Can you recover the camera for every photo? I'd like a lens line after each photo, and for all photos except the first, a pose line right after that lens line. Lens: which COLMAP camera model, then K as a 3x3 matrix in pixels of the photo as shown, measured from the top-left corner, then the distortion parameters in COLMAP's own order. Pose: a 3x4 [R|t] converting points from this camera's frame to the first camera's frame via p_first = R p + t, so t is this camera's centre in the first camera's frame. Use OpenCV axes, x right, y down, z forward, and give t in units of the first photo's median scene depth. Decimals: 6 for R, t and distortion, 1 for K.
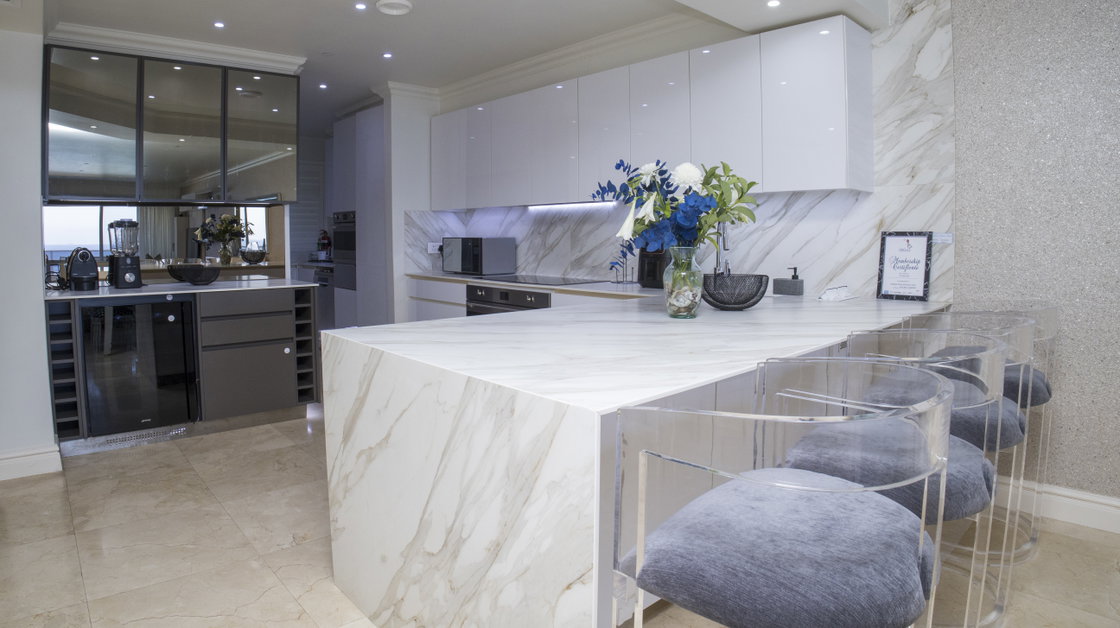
lens RADIAL K [[615.0, 0, 558.5], [0, 615.0, 271.4], [0, 0, 1]] dist [-0.163805, 0.043040]
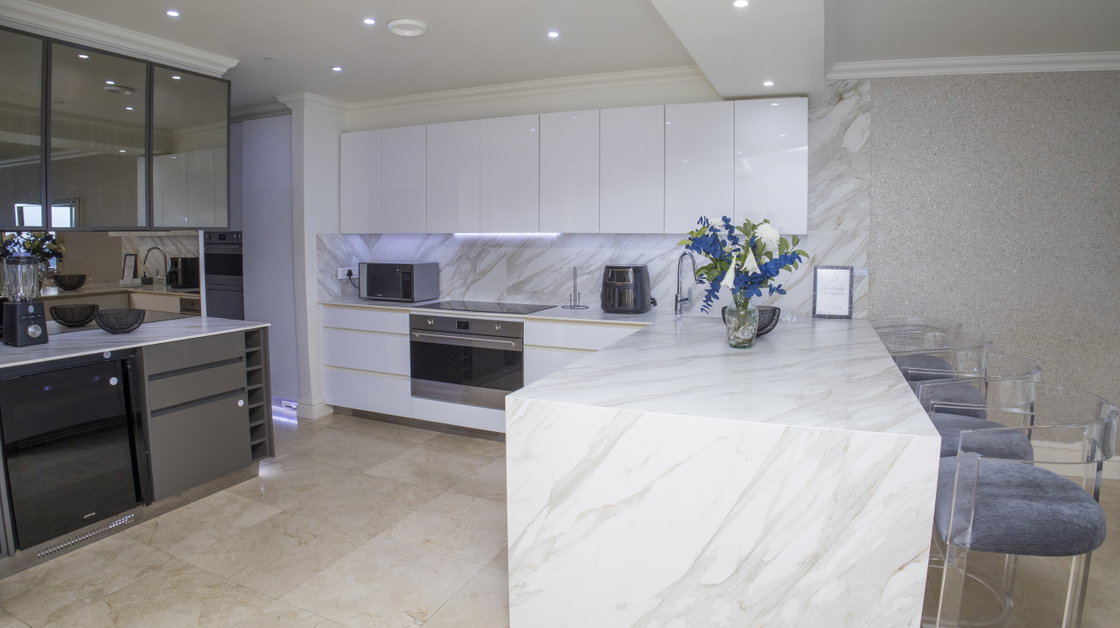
lens RADIAL K [[592.1, 0, 577.7], [0, 592.1, 281.8], [0, 0, 1]] dist [-0.154671, 0.034608]
pose [[0.900439, -0.023875, 0.434327, -0.429789], [0.016272, 0.999643, 0.021214, -0.061464], [-0.434679, -0.012035, 0.900505, 0.069927]]
